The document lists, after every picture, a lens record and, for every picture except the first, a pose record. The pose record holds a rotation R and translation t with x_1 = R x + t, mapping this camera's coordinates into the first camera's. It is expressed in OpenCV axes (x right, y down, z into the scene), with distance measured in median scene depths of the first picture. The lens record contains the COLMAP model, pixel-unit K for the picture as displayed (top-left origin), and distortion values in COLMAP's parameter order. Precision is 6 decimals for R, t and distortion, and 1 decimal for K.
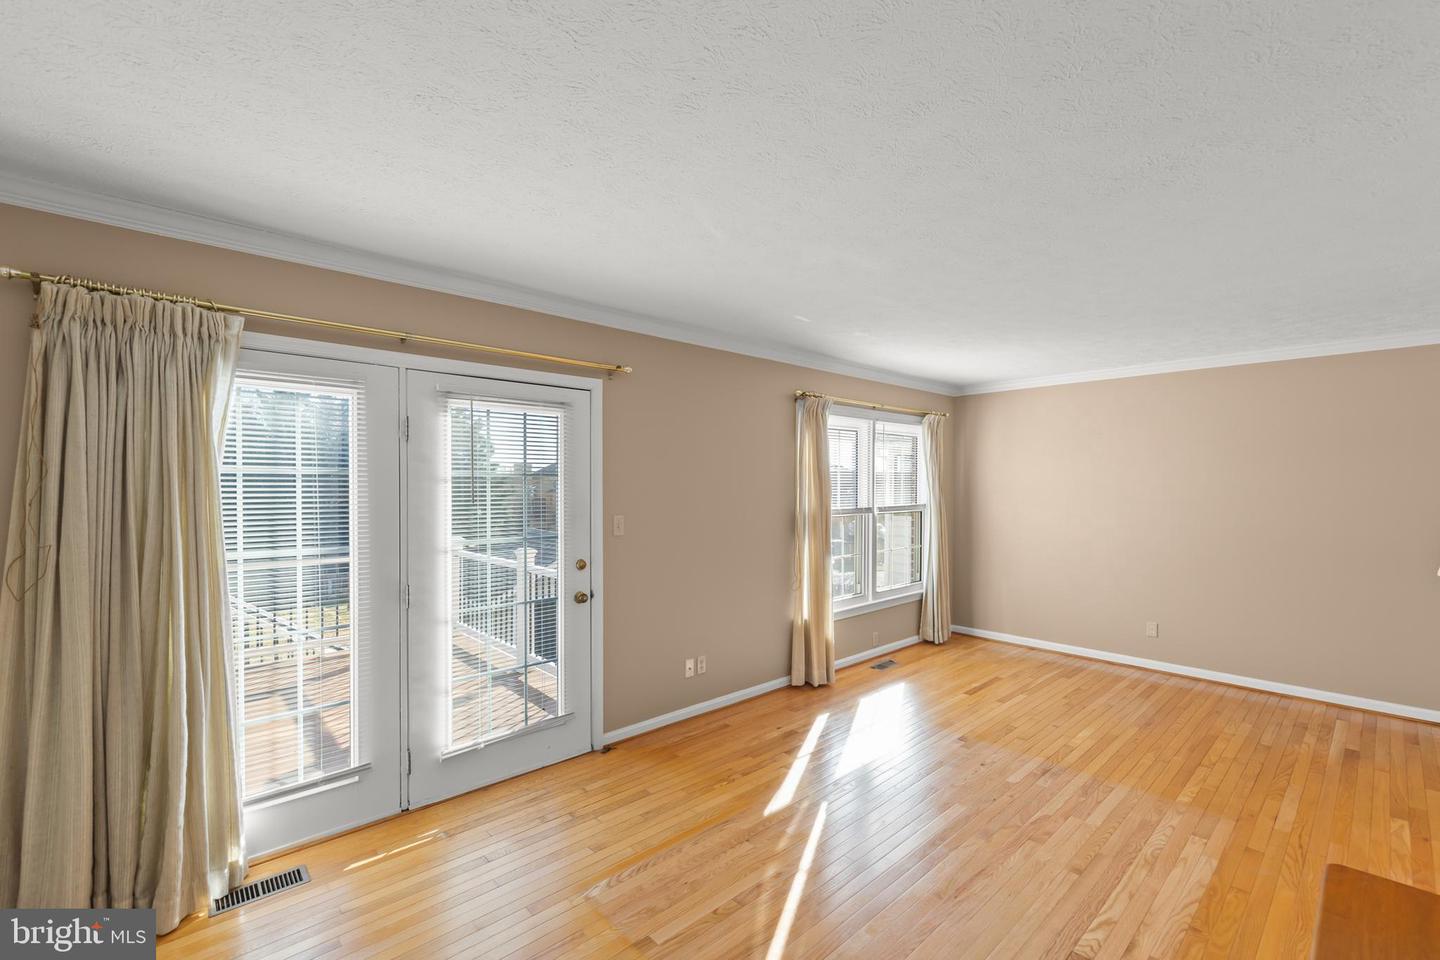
lens RADIAL K [[627.4, 0, 713.0], [0, 627.4, 479.6], [0, 0, 1]] dist [0.001716, 0.000105]
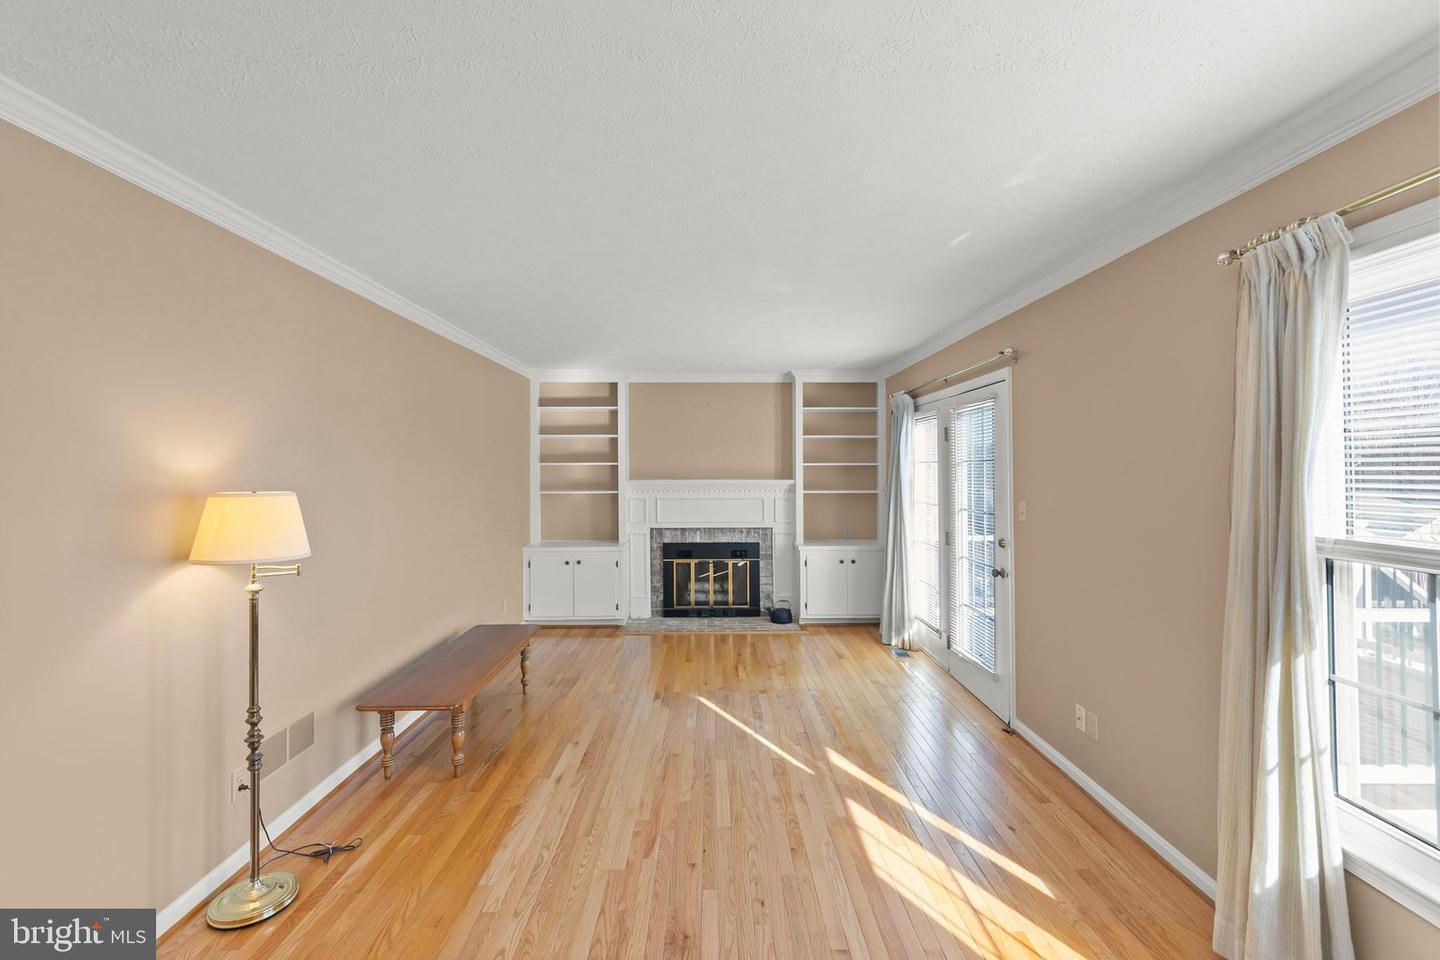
lens RADIAL K [[627.4, 0, 713.0], [0, 627.4, 479.6], [0, 0, 1]] dist [0.001716, 0.000105]
pose [[-0.673163, 0.015067, -0.739341, 1.064030], [0.010552, 0.999886, 0.010769, 0.016860], [0.739419, -0.000552, -0.673245, 1.597094]]
